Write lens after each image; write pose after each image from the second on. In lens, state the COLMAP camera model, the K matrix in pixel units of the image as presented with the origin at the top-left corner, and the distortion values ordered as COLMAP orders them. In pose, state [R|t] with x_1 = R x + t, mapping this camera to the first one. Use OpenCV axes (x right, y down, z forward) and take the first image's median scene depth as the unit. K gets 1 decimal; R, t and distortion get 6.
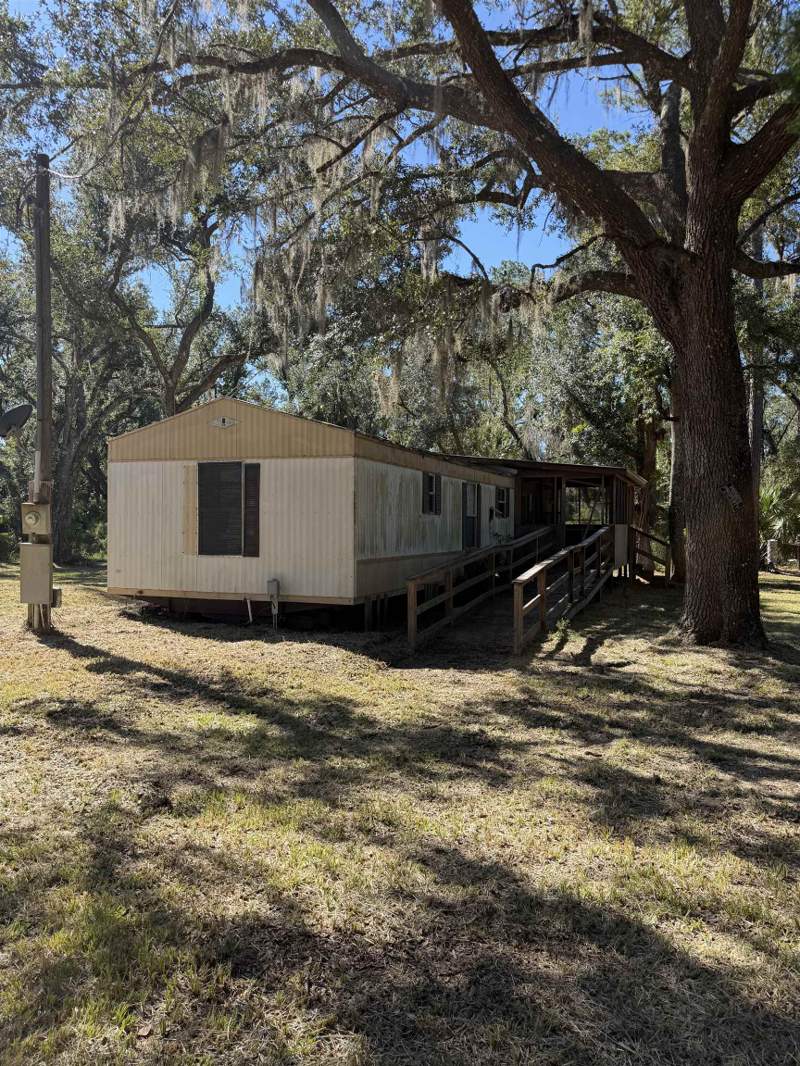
lens RADIAL K [[745.1, 0, 395.0], [0, 745.1, 535.5], [0, 0, 1]] dist [0.048040, -0.049208]
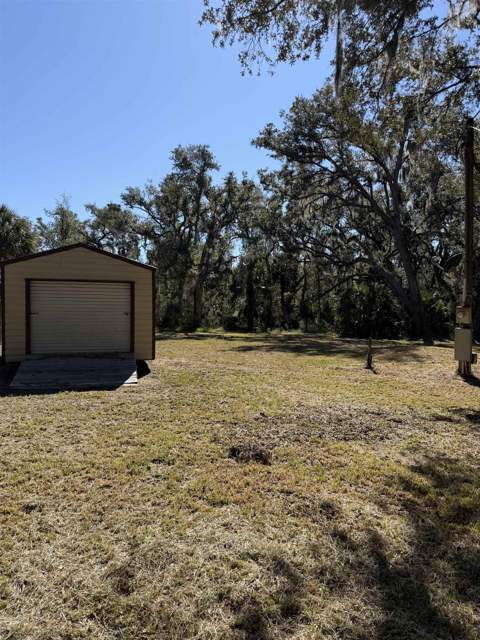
lens RADIAL K [[447.4, 0, 237.7], [0, 447.4, 321.6], [0, 0, 1]] dist [0.048040, -0.049208]
pose [[0.609672, 0.007895, -0.792614, 0.065571], [-0.012790, 0.999918, 0.000121, 0.000679], [0.792551, 0.010064, 0.609723, -0.119455]]
